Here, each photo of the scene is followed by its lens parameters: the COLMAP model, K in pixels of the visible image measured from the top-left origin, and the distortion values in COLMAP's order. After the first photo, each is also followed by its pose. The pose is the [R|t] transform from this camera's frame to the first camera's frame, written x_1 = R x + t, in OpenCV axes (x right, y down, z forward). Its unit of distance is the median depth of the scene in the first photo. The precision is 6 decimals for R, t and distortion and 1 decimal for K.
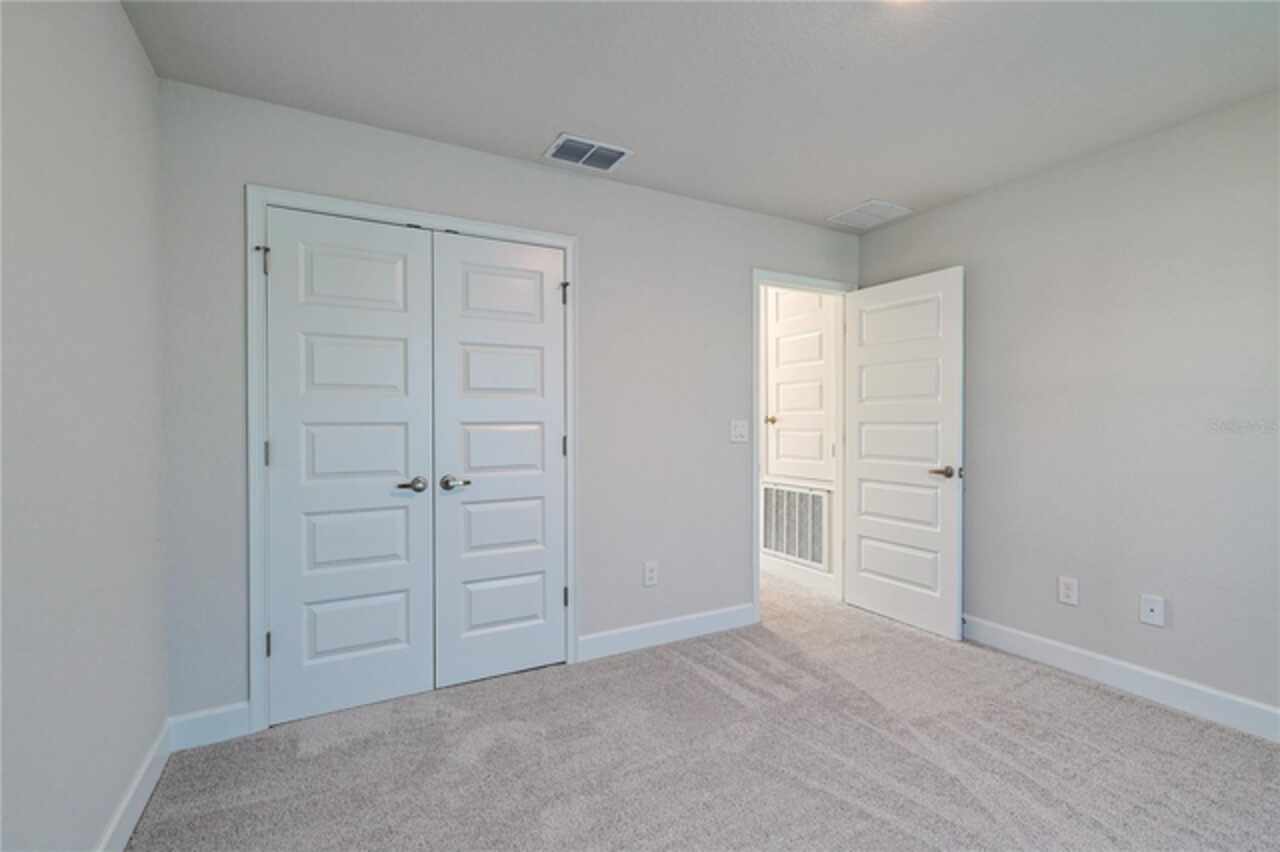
lens RADIAL K [[570.1, 0, 648.6], [0, 570.1, 420.5], [0, 0, 1]] dist [0.003945, -0.001592]
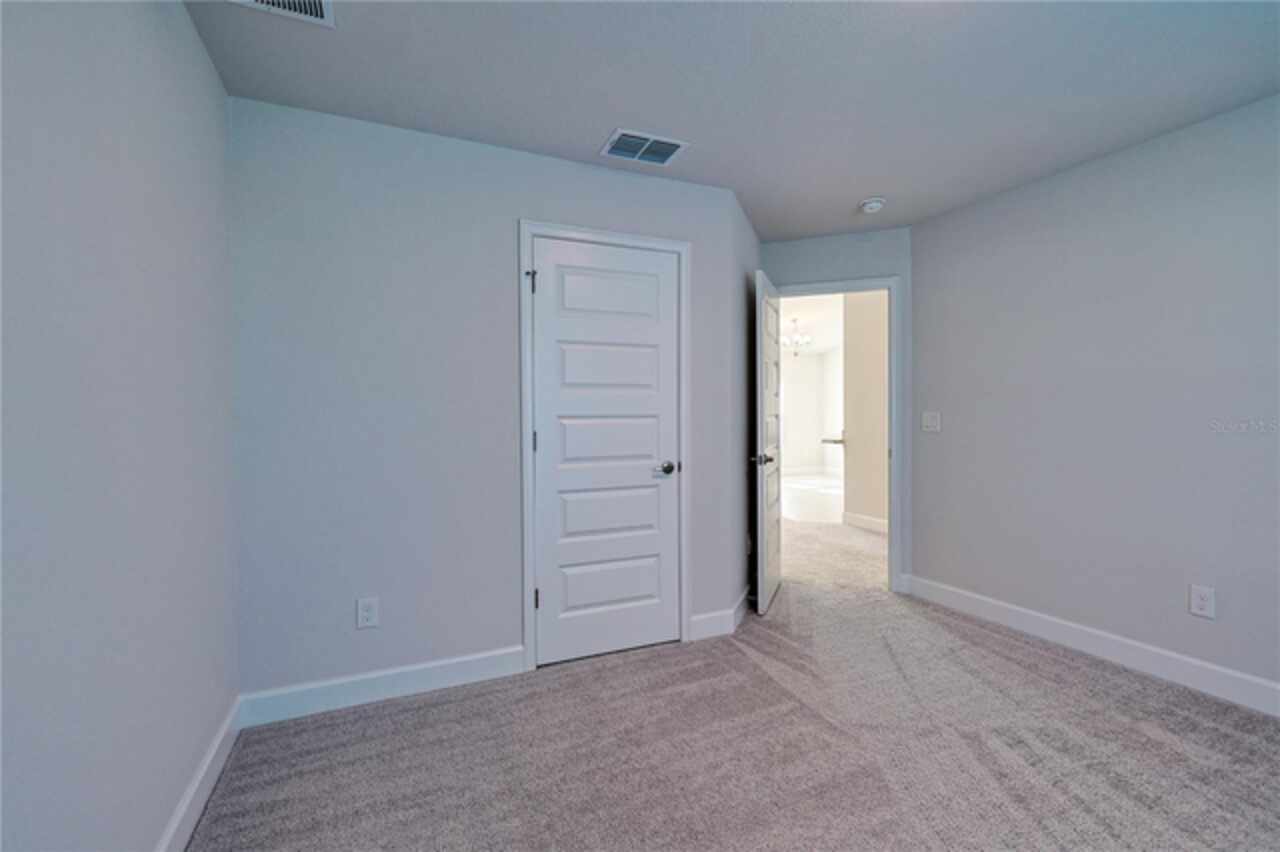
lens RADIAL K [[570.1, 0, 634.9], [0, 570.1, 419.7], [0, 0, 1]] dist [0.003945, -0.001592]
pose [[0.993851, -0.012186, -0.110054, -0.107048], [0.013523, 0.999843, 0.011408, -0.000022], [0.109898, -0.012826, 0.993860, -0.059906]]
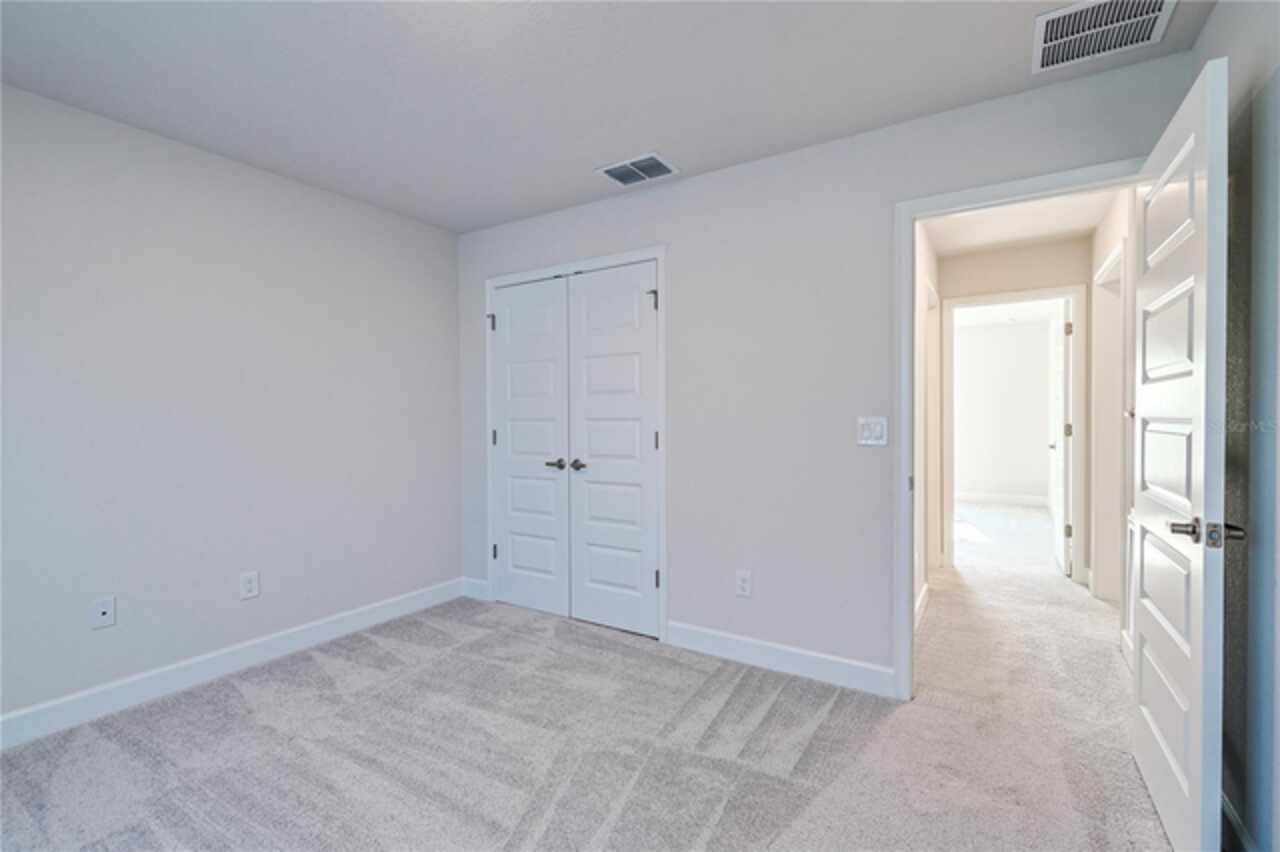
lens RADIAL K [[570.1, 0, 634.0], [0, 570.1, 422.6], [0, 0, 1]] dist [0.003945, -0.001592]
pose [[0.483669, 0.005395, -0.875234, 0.786209], [0.002197, 0.999970, 0.007378, 0.002222], [0.875248, -0.005492, 0.483643, 0.437488]]
